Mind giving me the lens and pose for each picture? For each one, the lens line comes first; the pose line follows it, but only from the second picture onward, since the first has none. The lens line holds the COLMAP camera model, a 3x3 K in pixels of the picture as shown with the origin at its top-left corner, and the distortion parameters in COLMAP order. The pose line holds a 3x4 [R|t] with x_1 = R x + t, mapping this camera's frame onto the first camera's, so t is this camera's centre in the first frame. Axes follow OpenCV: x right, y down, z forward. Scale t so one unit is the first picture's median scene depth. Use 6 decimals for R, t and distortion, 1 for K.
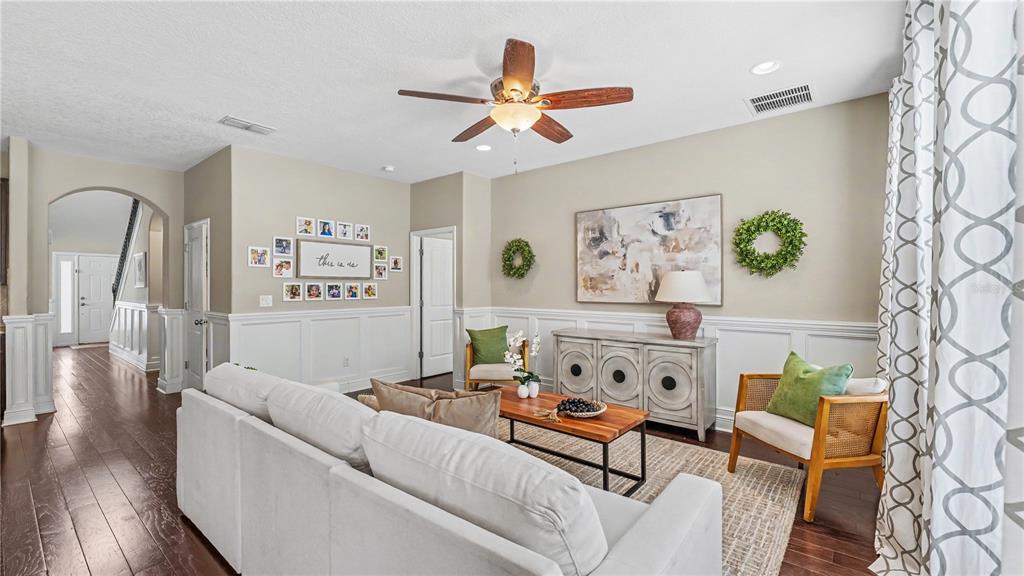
lens RADIAL K [[405.9, 0, 511.8], [0, 405.9, 287.1], [0, 0, 1]] dist [0.001609, 0.000343]
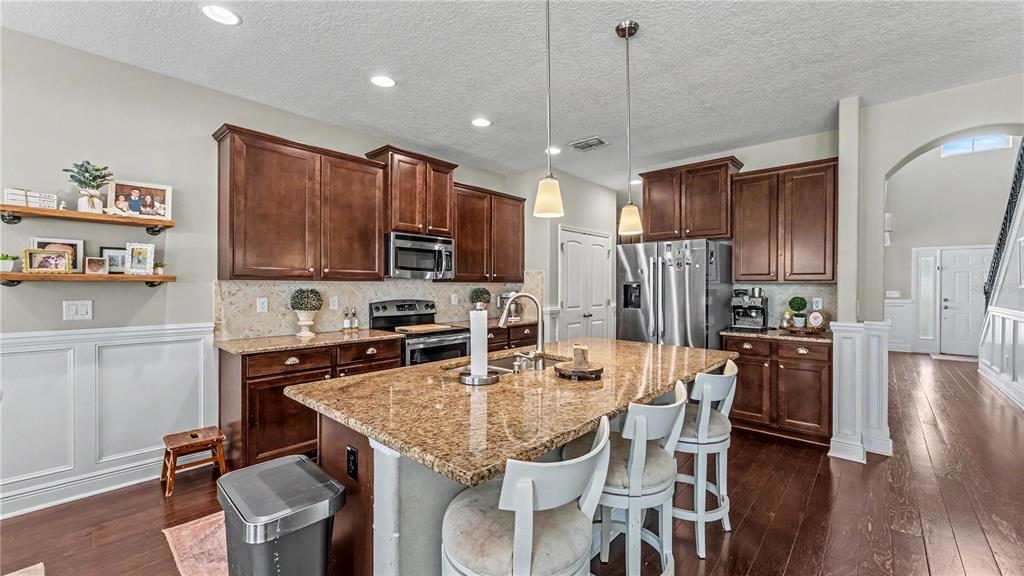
lens RADIAL K [[405.9, 0, 504.9], [0, 405.9, 284.2], [0, 0, 1]] dist [0.001609, 0.000343]
pose [[-0.076780, -0.000191, -0.997048, -0.340763], [-0.005332, 0.999986, 0.000219, -0.001226], [0.997034, 0.005333, -0.076780, 0.363973]]
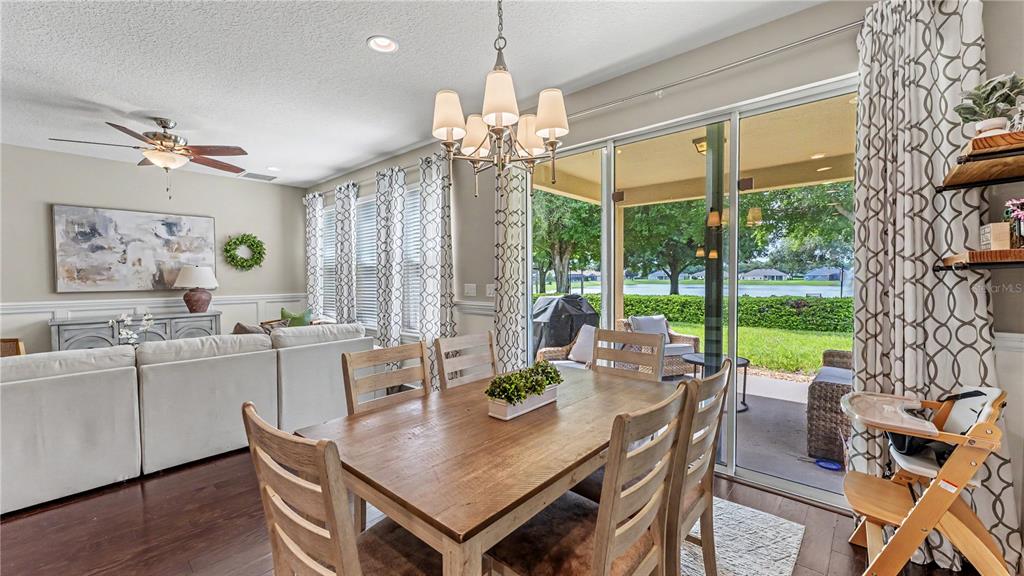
lens RADIAL K [[405.9, 0, 517.2], [0, 405.9, 286.8], [0, 0, 1]] dist [0.001609, 0.000343]
pose [[0.056807, -0.026494, 0.998034, -0.825799], [0.008359, 0.999625, 0.026061, 0.004817], [-0.998350, 0.006862, 0.057007, -0.210924]]
